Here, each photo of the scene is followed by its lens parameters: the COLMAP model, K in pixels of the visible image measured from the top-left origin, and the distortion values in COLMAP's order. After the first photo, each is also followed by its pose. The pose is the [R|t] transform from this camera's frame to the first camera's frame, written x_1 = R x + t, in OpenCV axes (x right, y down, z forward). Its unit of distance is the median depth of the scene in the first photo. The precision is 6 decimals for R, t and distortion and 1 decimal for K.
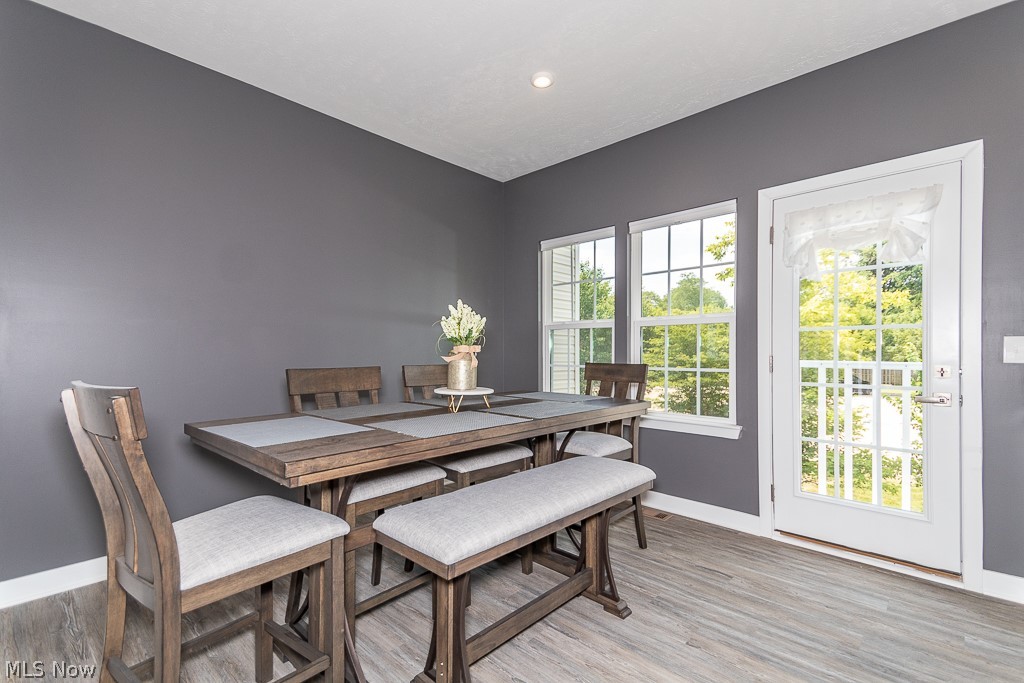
lens RADIAL K [[467.8, 0, 511.1], [0, 467.8, 355.9], [0, 0, 1]] dist [0.049108, -0.017577]
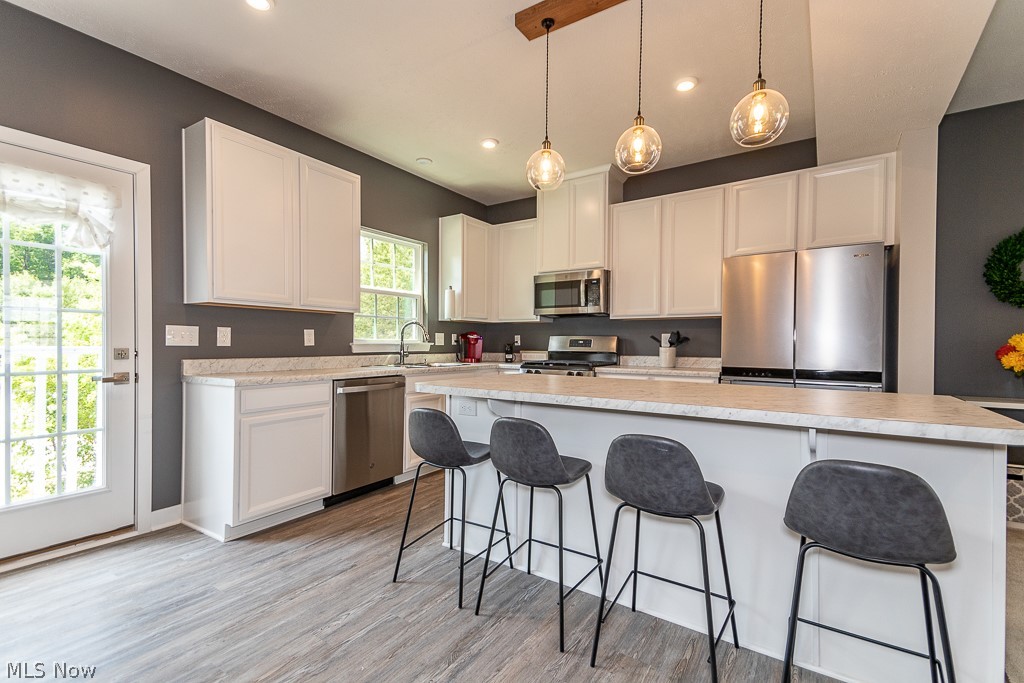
lens RADIAL K [[467.8, 0, 510.7], [0, 467.8, 340.9], [0, 0, 1]] dist [0.049108, -0.017577]
pose [[-0.165199, 0.005371, 0.986246, -0.369075], [0.003263, 0.999983, -0.004899, 0.011771], [-0.986255, 0.002409, -0.165214, 0.275493]]
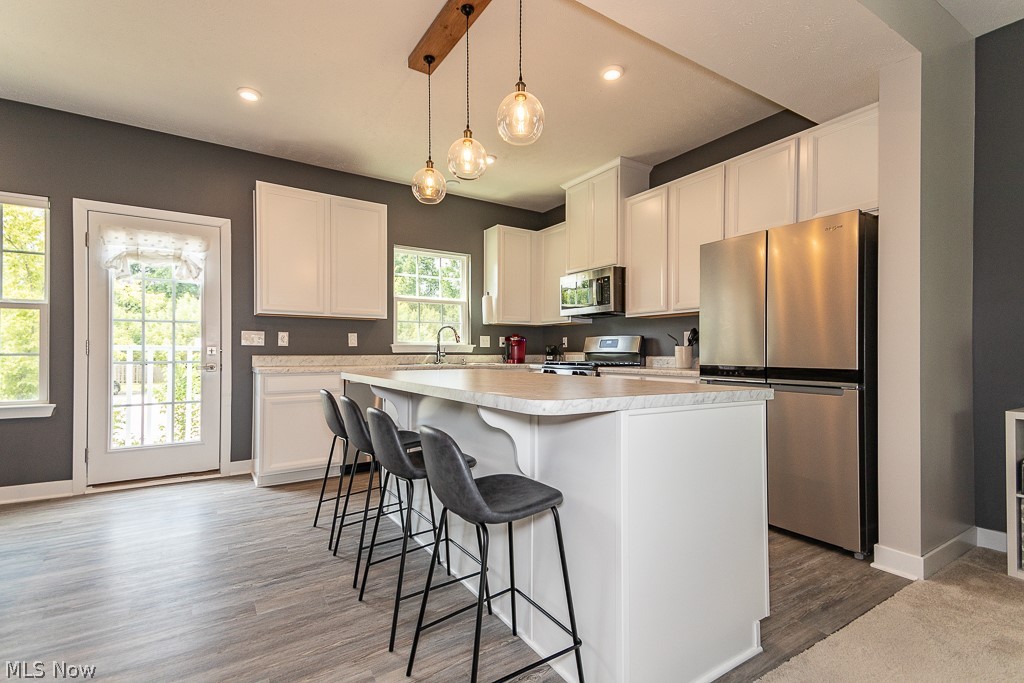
lens RADIAL K [[467.8, 0, 508.5], [0, 467.8, 346.1], [0, 0, 1]] dist [0.049108, -0.017577]
pose [[0.238319, 0.013087, 0.971099, -0.447568], [0.006391, 0.999866, -0.015043, 0.048554], [-0.971166, 0.009792, 0.238204, -0.381858]]
